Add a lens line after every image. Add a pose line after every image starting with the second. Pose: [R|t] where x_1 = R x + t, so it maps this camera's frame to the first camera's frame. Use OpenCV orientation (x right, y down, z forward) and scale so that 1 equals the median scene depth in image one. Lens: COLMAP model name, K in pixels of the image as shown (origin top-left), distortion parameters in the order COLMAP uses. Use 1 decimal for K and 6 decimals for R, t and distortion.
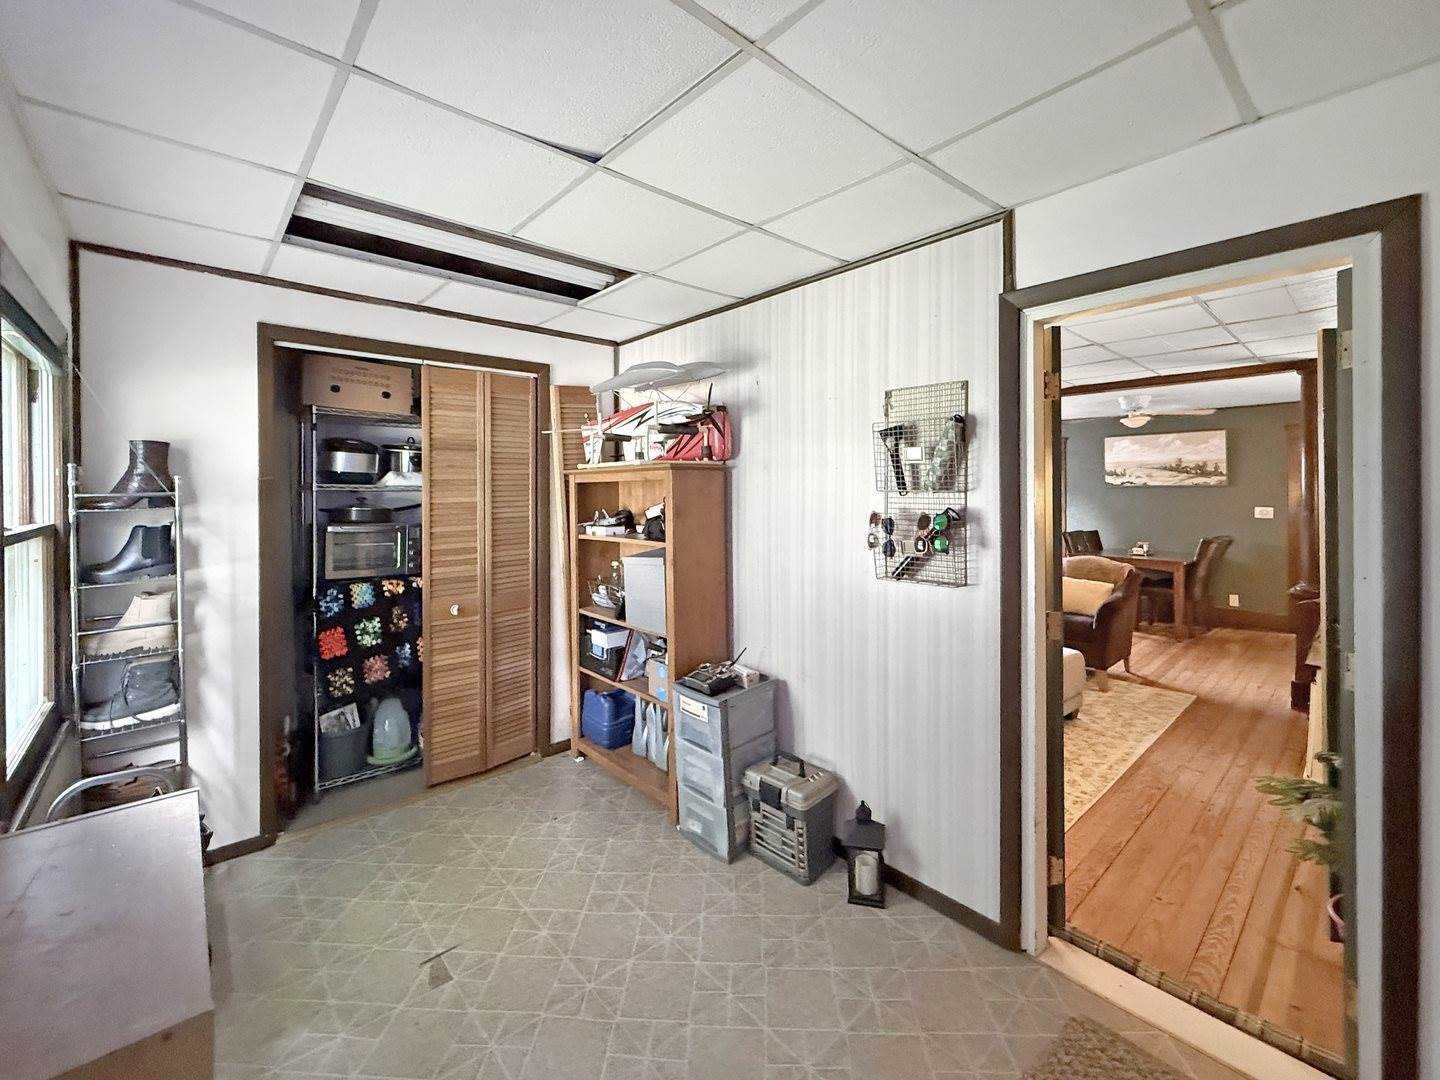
lens RADIAL K [[618.6, 0, 737.4], [0, 618.6, 492.1], [0, 0, 1]] dist [0.008634, -0.000080]
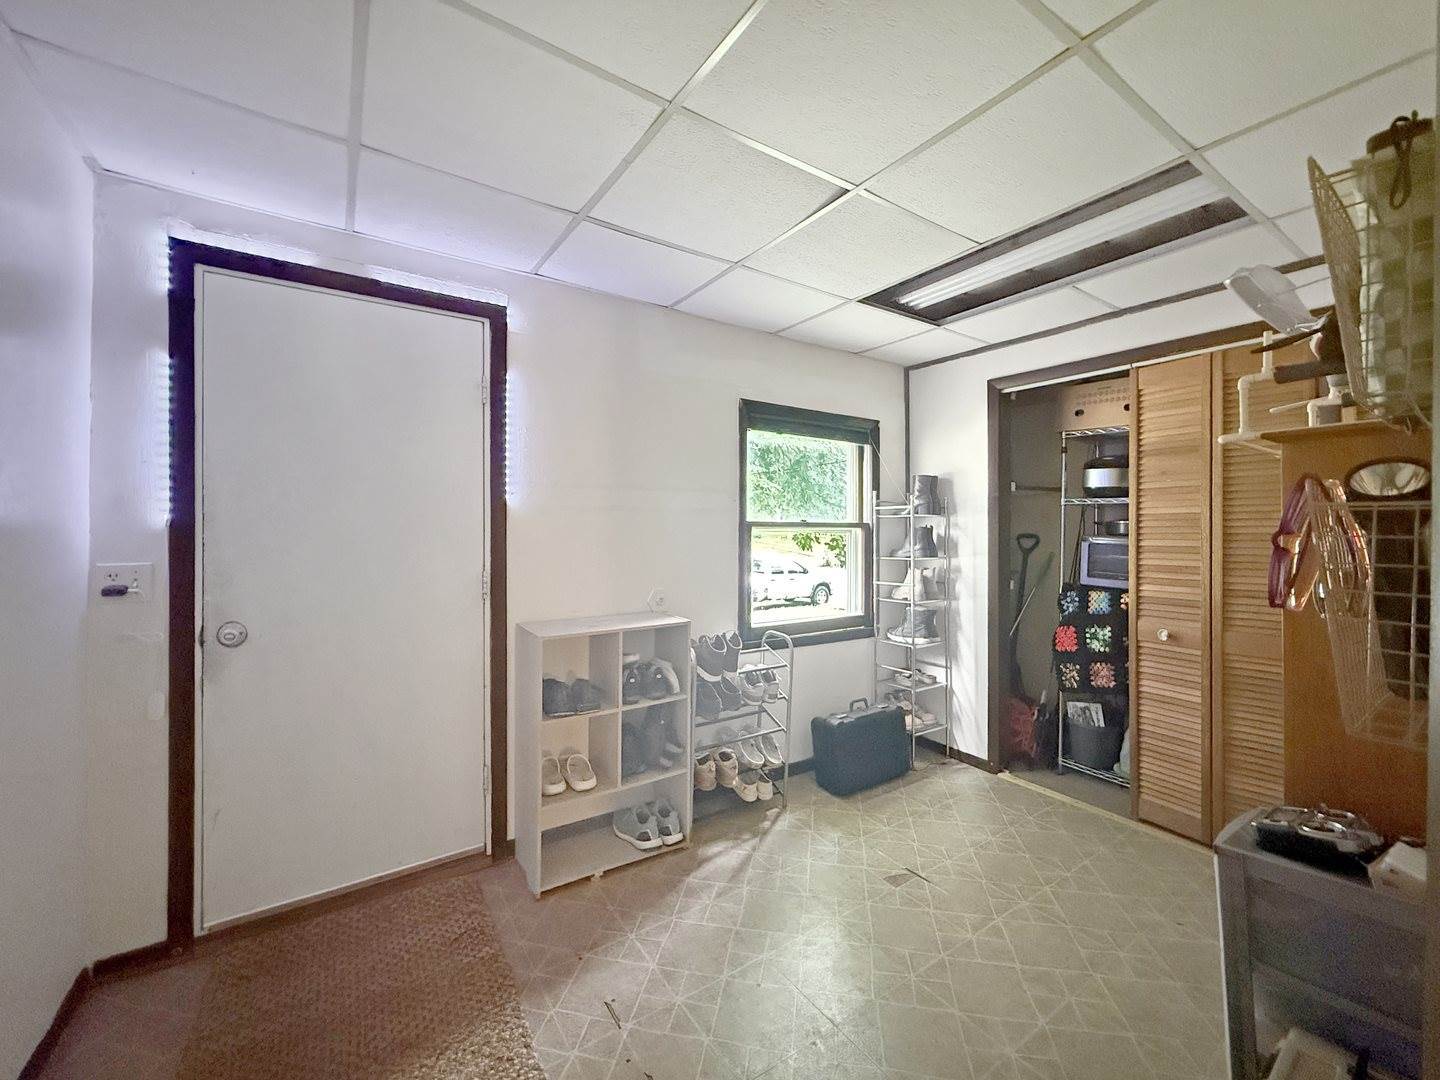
lens RADIAL K [[575.9, 0, 720.6], [0, 575.9, 519.9], [0, 0, 1]] dist [-0.001067, -0.000290]
pose [[-0.146887, -0.008145, -0.989120, 0.471907], [-0.000838, 0.999967, -0.008110, 0.034754], [0.989153, -0.000362, -0.146889, 0.520851]]
